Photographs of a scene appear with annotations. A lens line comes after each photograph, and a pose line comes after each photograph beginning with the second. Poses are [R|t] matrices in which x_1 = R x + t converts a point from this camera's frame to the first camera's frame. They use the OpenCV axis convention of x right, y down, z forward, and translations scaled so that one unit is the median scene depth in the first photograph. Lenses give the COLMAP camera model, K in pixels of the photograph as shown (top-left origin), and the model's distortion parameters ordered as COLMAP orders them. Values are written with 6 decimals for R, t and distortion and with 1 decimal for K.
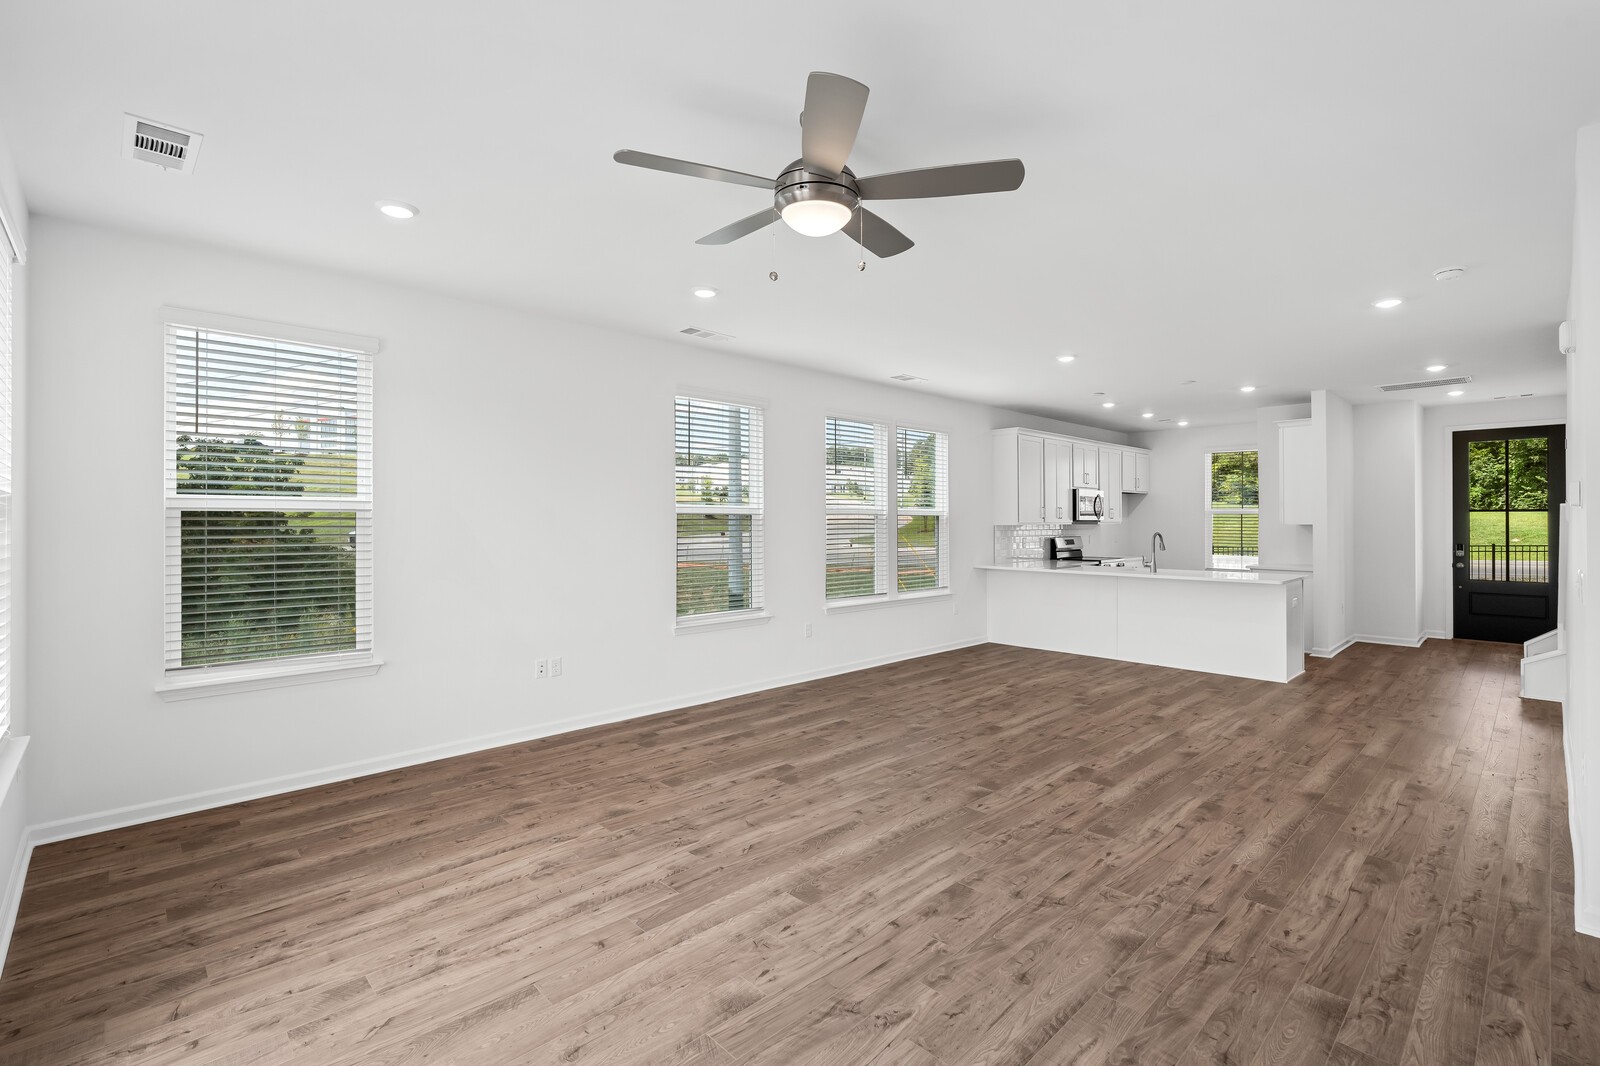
lens RADIAL K [[718.2, 0, 799.4], [0, 718.2, 528.1], [0, 0, 1]] dist [-0.003641, -0.000073]
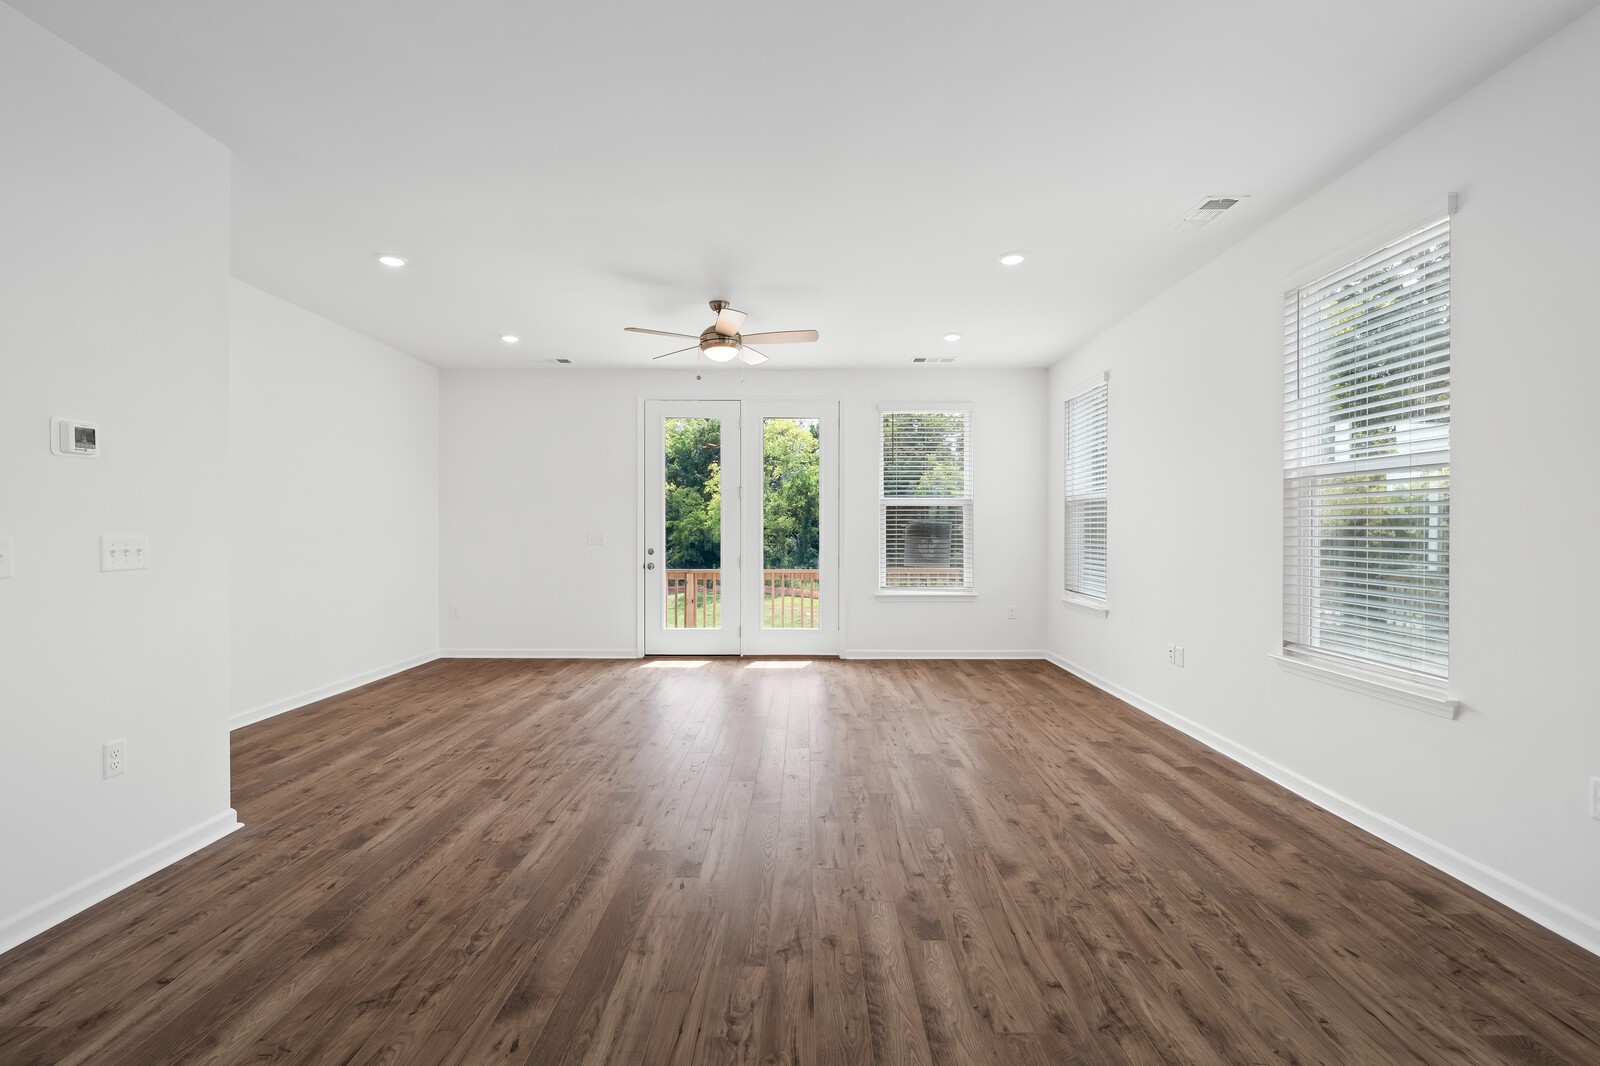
lens RADIAL K [[718.2, 0, 799.4], [0, 718.2, 528.1], [0, 0, 1]] dist [-0.003641, -0.000073]
pose [[-0.695671, -0.001658, -0.718358, 0.946222], [-0.006457, 0.999971, 0.003945, 0.037037], [0.718331, 0.007383, -0.695662, 1.819772]]
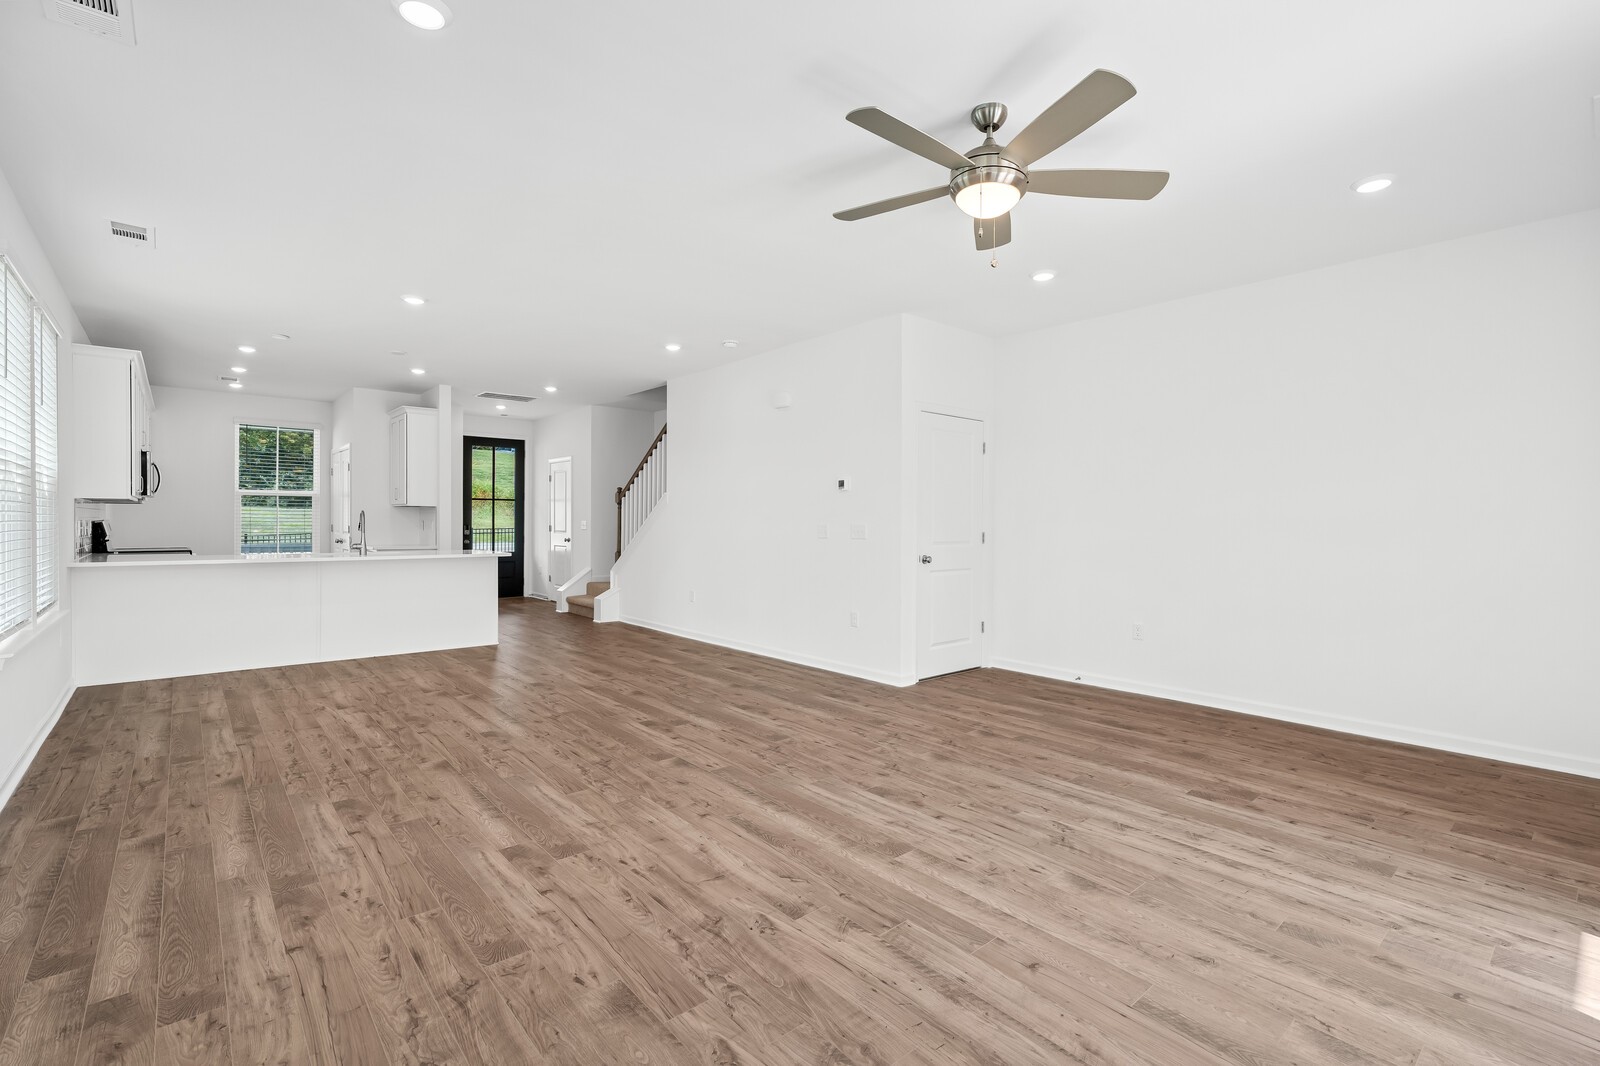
lens RADIAL K [[718.2, 0, 799.4], [0, 718.2, 528.1], [0, 0, 1]] dist [-0.003641, -0.000073]
pose [[0.051533, -0.007840, 0.998640, -0.787112], [0.002359, 0.999967, 0.007729, 0.047934], [-0.998668, 0.001957, 0.051550, 0.867197]]
